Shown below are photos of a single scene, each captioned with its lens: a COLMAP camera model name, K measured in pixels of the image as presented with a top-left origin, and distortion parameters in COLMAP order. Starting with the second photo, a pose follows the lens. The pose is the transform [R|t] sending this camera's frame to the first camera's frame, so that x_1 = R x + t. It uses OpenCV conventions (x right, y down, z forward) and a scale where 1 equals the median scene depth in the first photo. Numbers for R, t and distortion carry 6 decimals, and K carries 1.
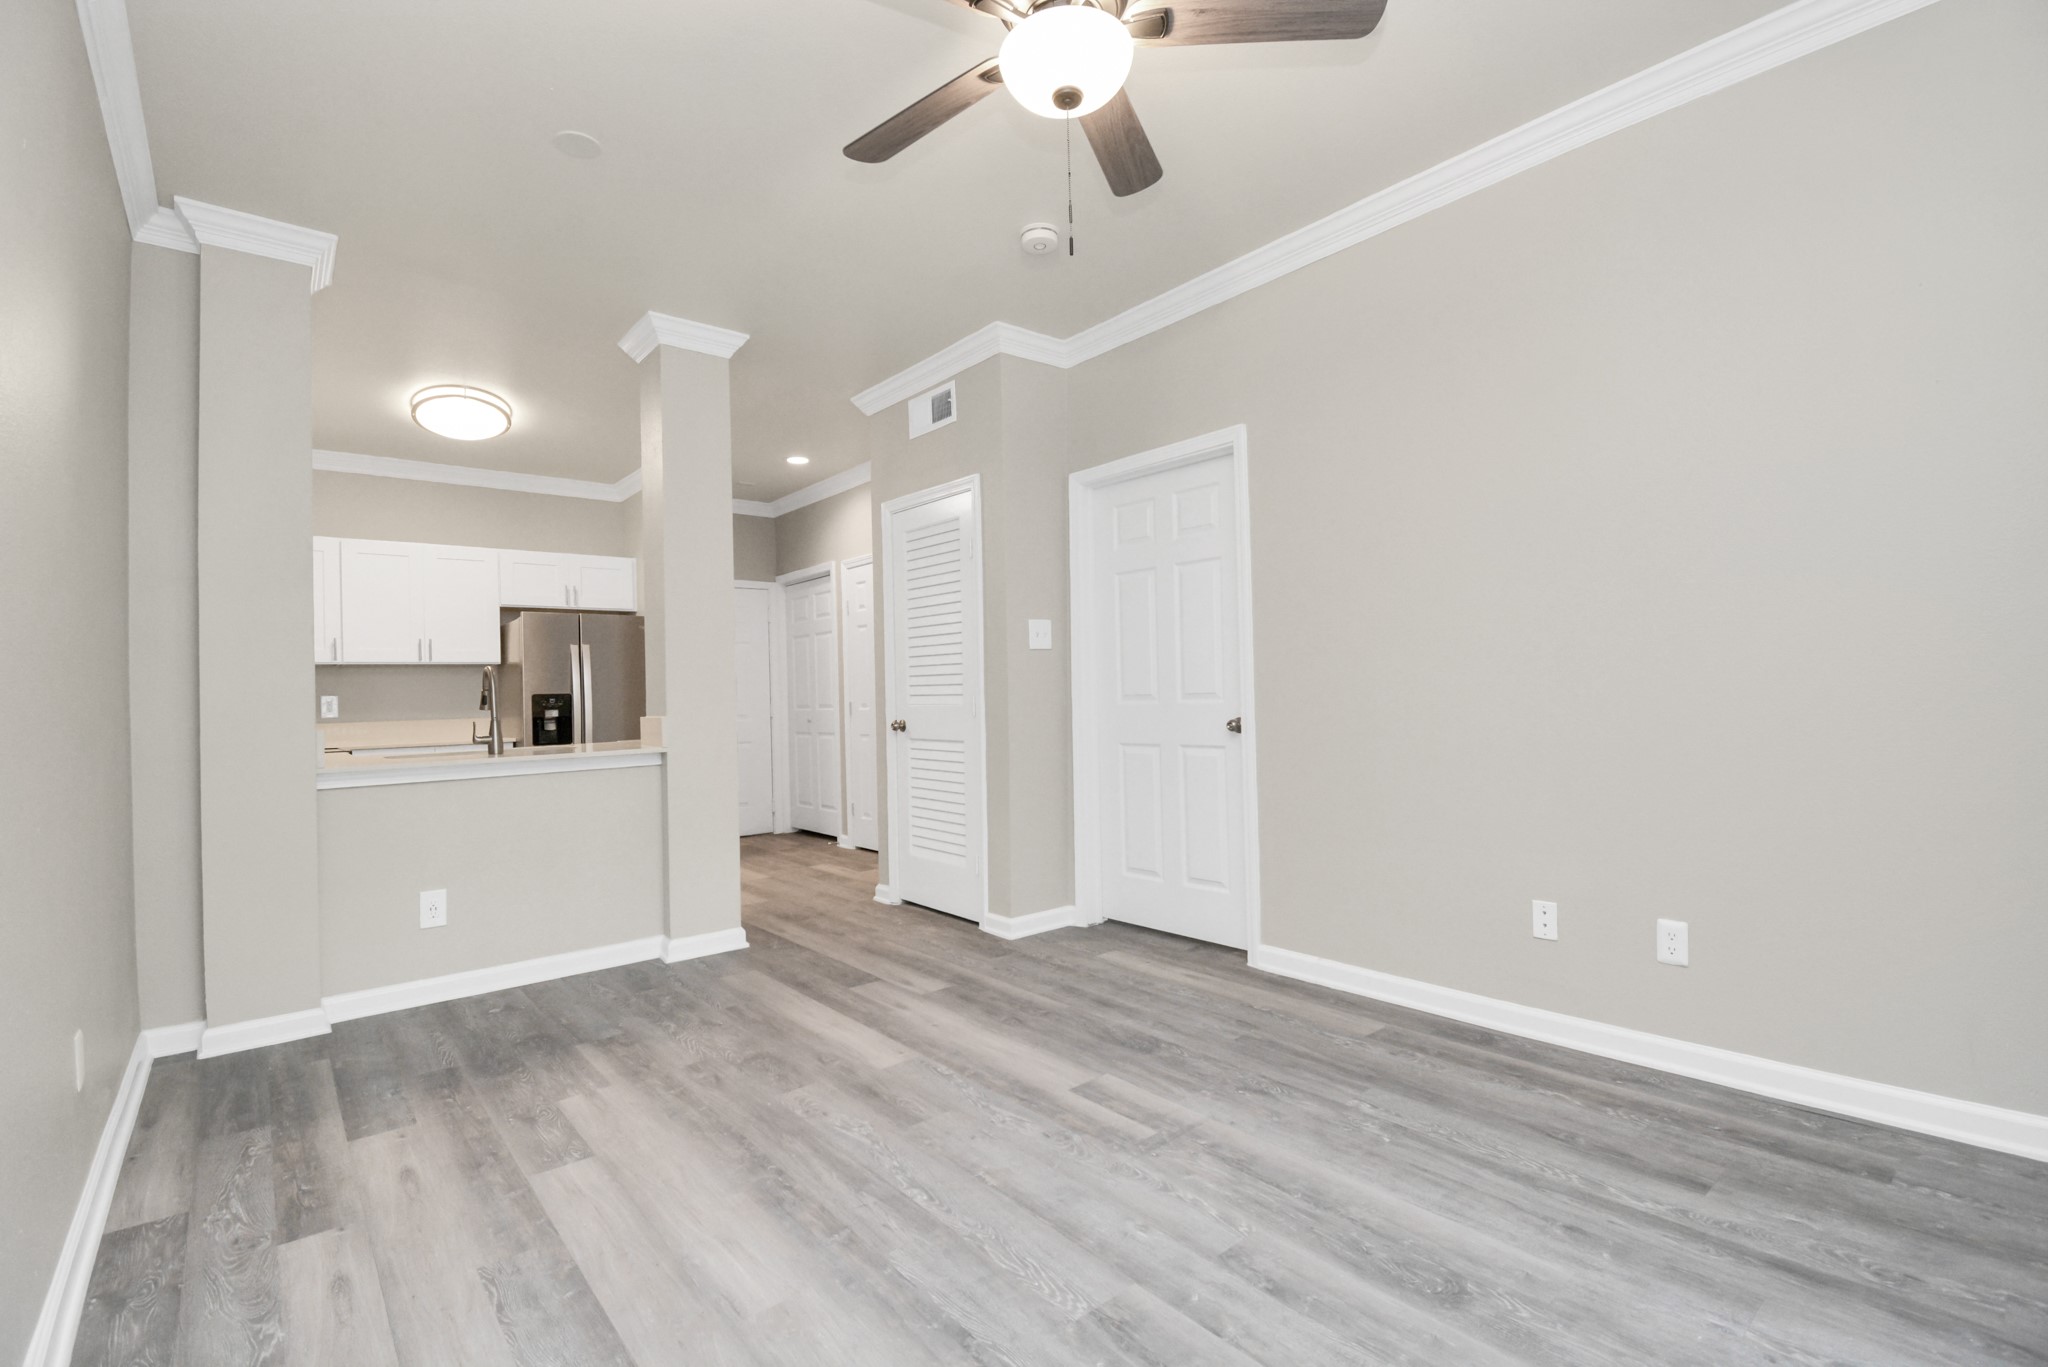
lens RADIAL K [[935.7, 0, 1025.5], [0, 935.7, 683.1], [0, 0, 1]] dist [-0.039587, -0.003362]
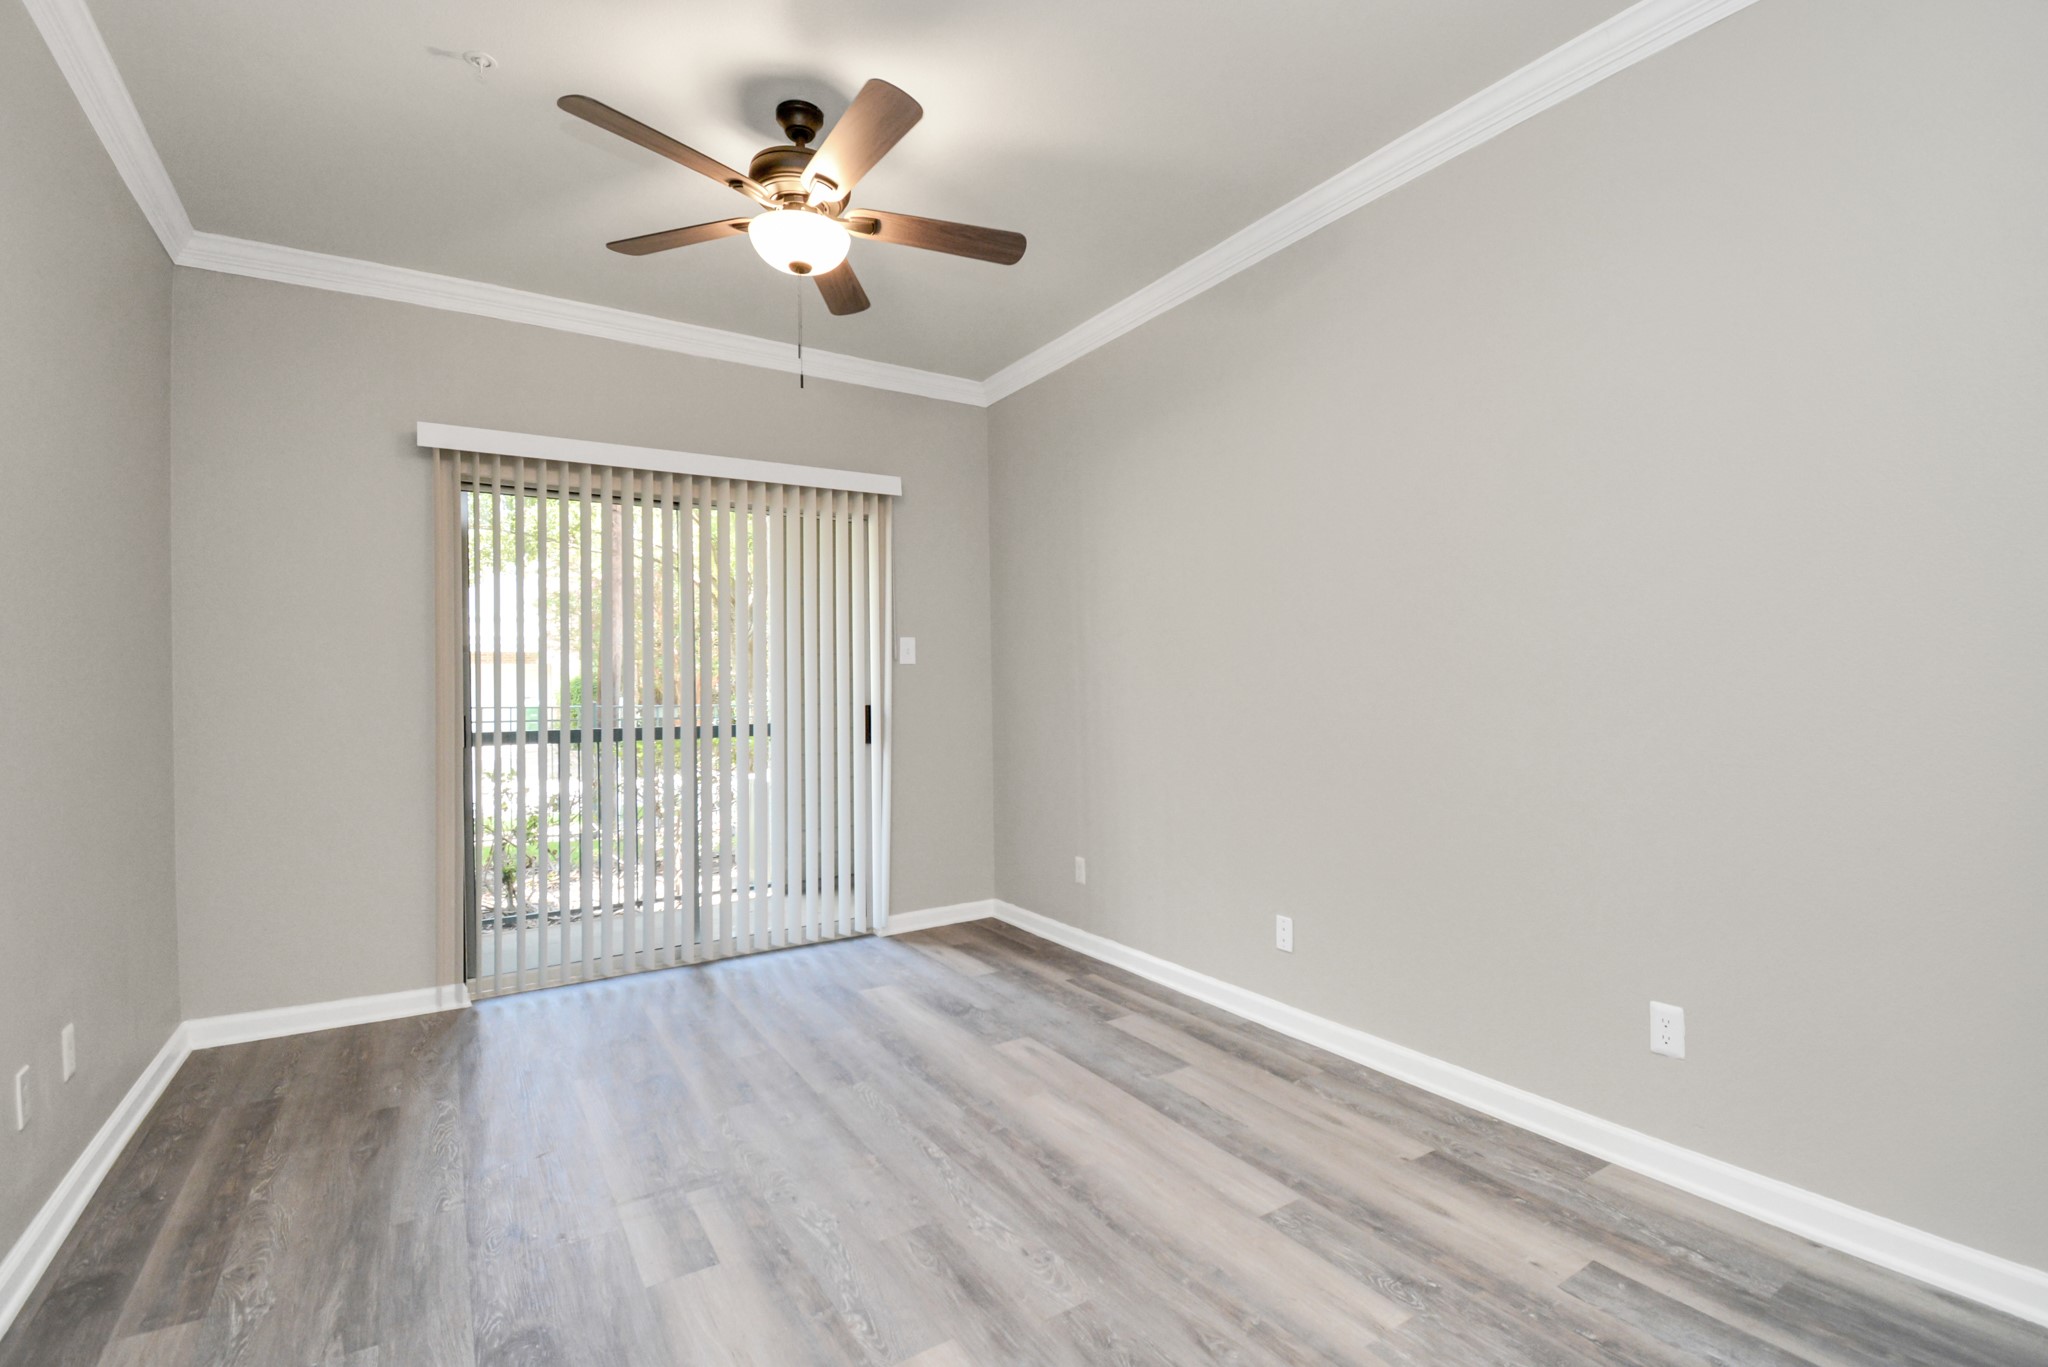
lens RADIAL K [[935.7, 0, 1026.9], [0, 935.7, 687.1], [0, 0, 1]] dist [-0.039587, -0.003362]
pose [[-0.991371, 0.037235, 0.125688, -0.377322], [0.035697, 0.999258, -0.014462, -0.030504], [-0.126134, -0.009851, -0.991964, 2.017473]]
